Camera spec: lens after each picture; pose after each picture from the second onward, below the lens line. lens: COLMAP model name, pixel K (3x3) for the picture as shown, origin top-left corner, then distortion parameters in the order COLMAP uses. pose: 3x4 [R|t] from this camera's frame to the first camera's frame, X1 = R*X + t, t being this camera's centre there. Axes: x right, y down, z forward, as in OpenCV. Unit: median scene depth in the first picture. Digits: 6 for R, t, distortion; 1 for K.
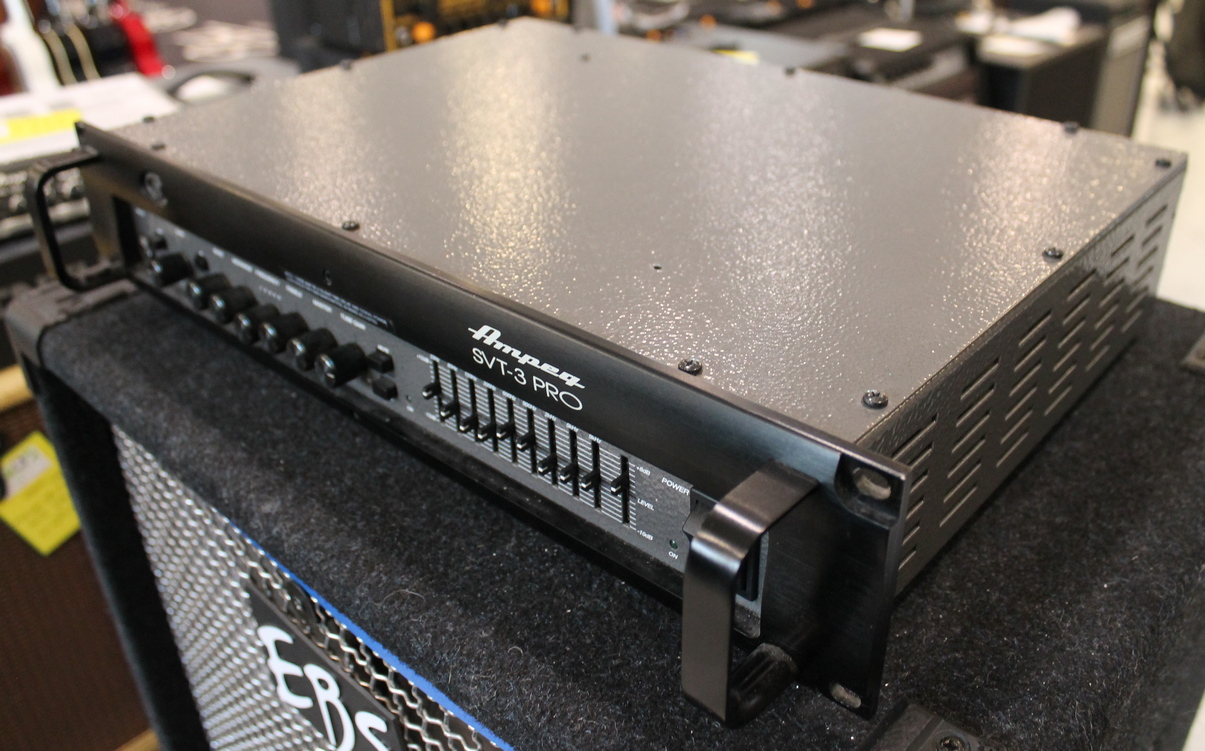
lens RADIAL K [[1017.5, 0, 602.5], [0, 1017.5, 375.5], [0, 0, 1]] dist [-0.137818, 0.001110]
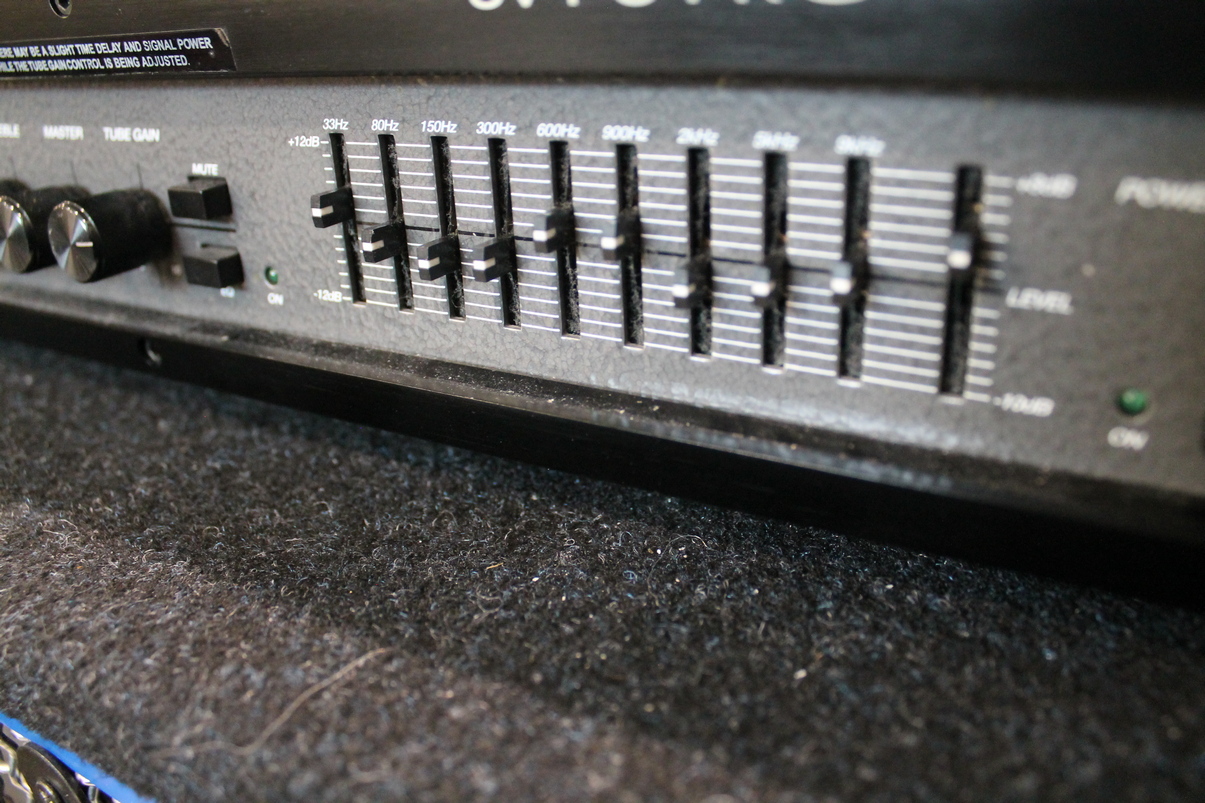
lens RADIAL K [[997.6, 0, 602.5], [0, 997.6, 401.5], [0, 0, 1]] dist [-0.161820, 0.122411]
pose [[0.976625, -0.105323, 0.187378, -0.149237], [0.126811, 0.986179, -0.106626, 0.155913], [-0.173558, 0.127896, 0.976484, 0.620800]]
